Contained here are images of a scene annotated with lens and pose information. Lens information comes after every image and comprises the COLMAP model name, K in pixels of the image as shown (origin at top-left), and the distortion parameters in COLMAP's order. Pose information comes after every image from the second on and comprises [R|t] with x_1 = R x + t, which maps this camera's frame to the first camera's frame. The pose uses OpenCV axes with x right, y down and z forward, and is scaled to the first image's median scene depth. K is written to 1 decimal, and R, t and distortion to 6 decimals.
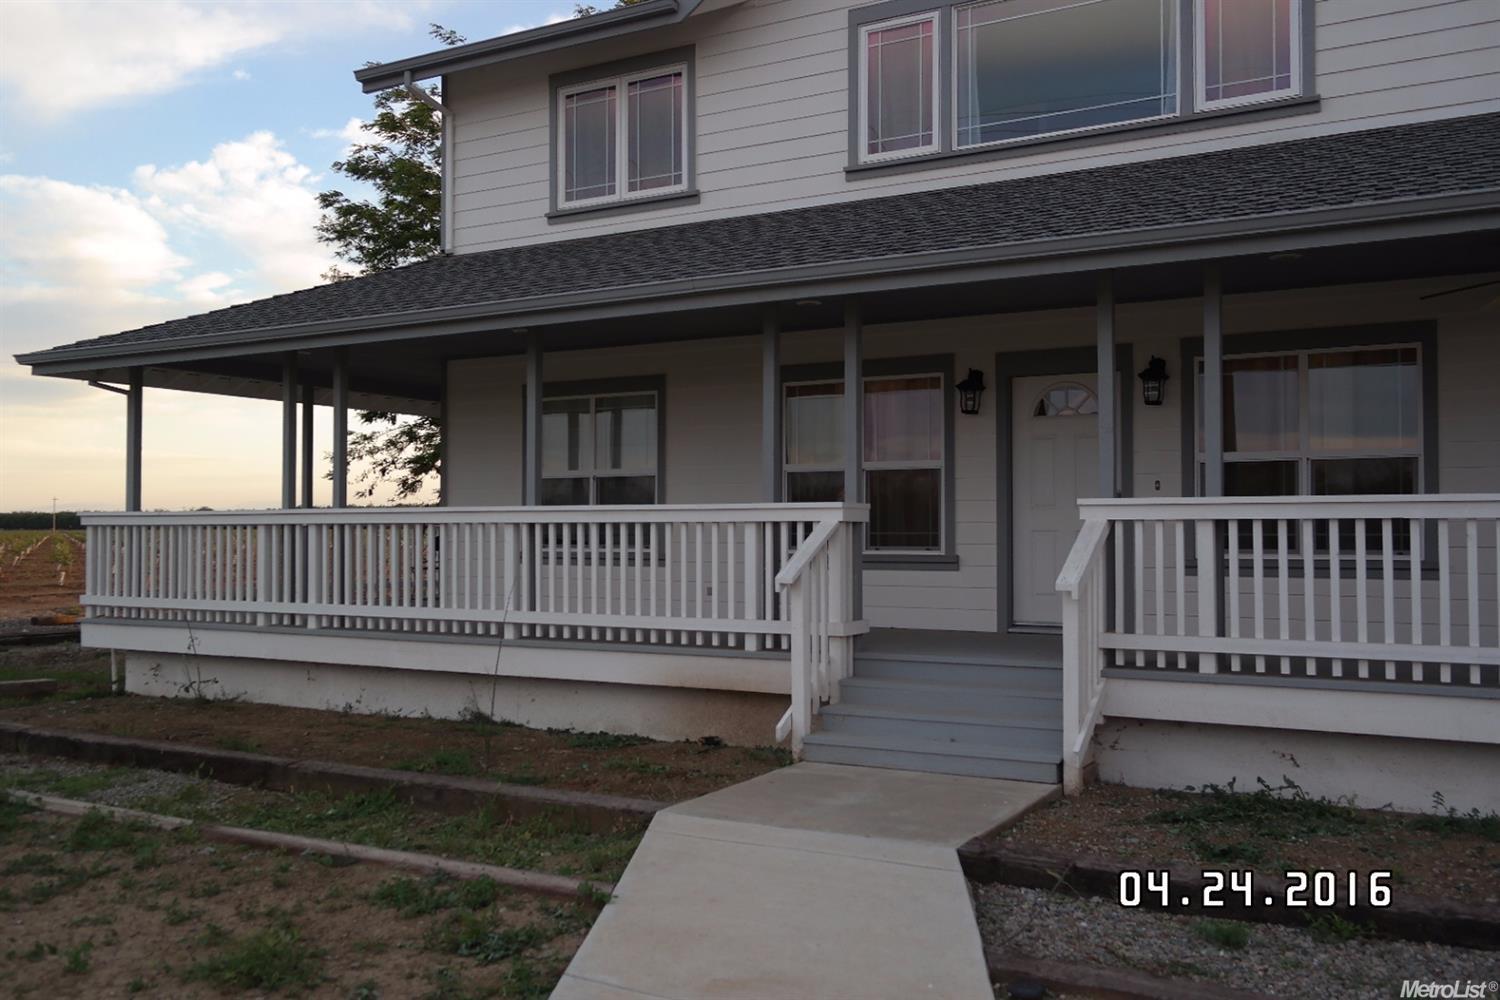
lens RADIAL K [[1276.3, 0, 825.9], [0, 1276.3, 537.7], [0, 0, 1]] dist [-0.062868, 0.188640]
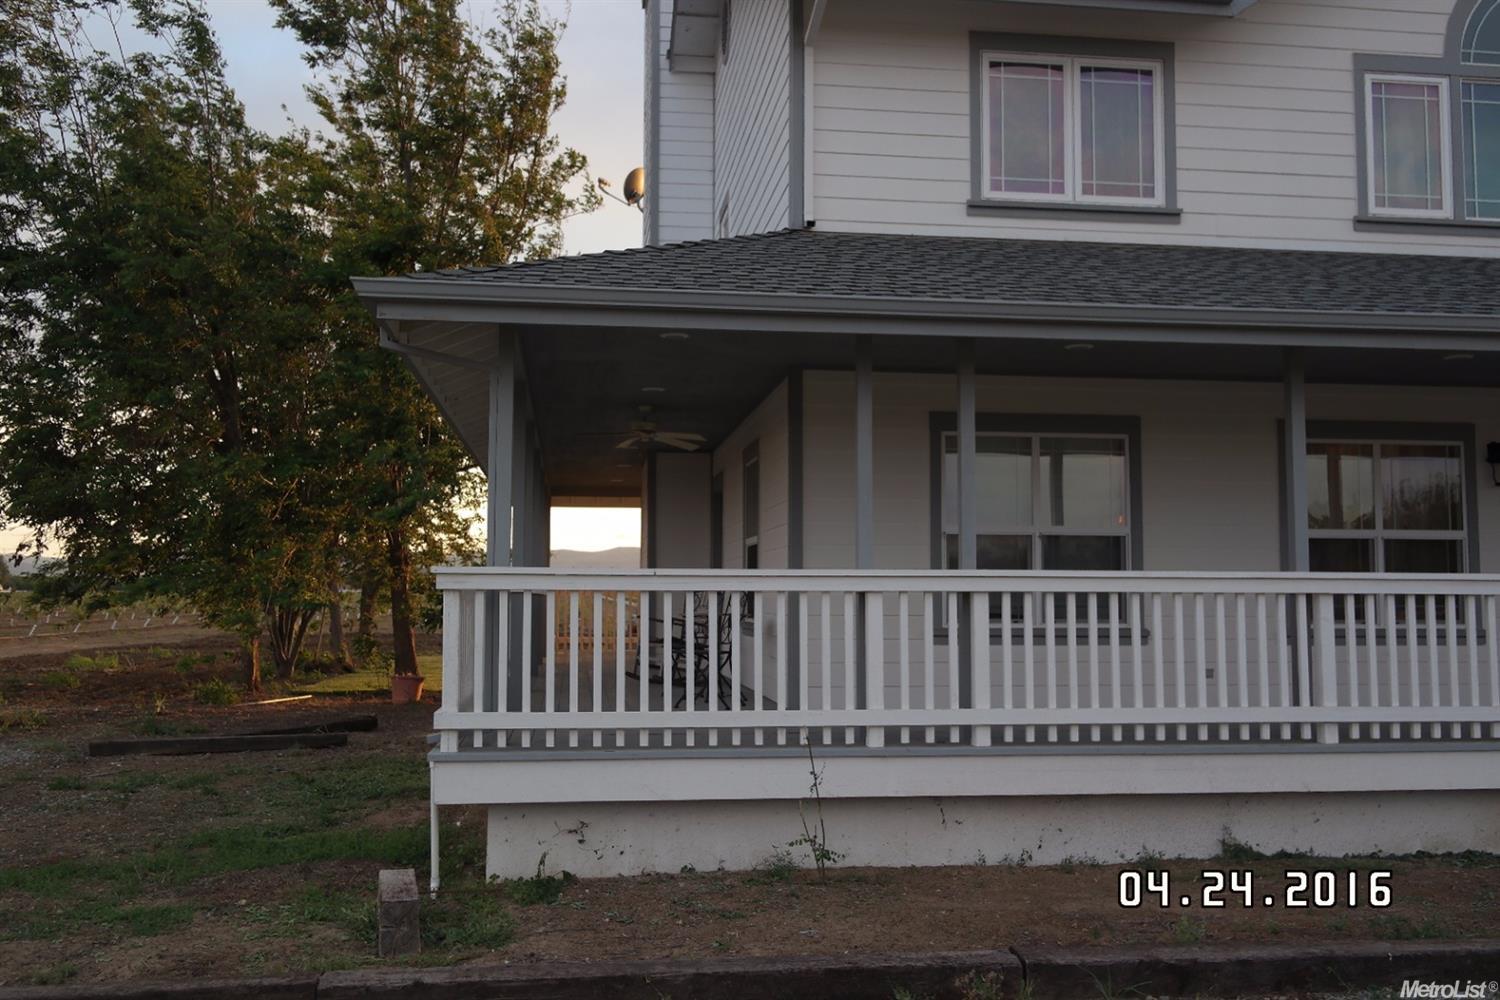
lens RADIAL K [[1318.3, 0, 750.0], [0, 1318.3, 500.0], [0, 0, 1]] dist [0.004550, -0.002206]
pose [[0.816746, 0.047681, 0.575024, -0.808935], [-0.000044, 0.996585, -0.082574, -0.001256], [-0.576997, 0.067417, 0.813959, 0.429811]]
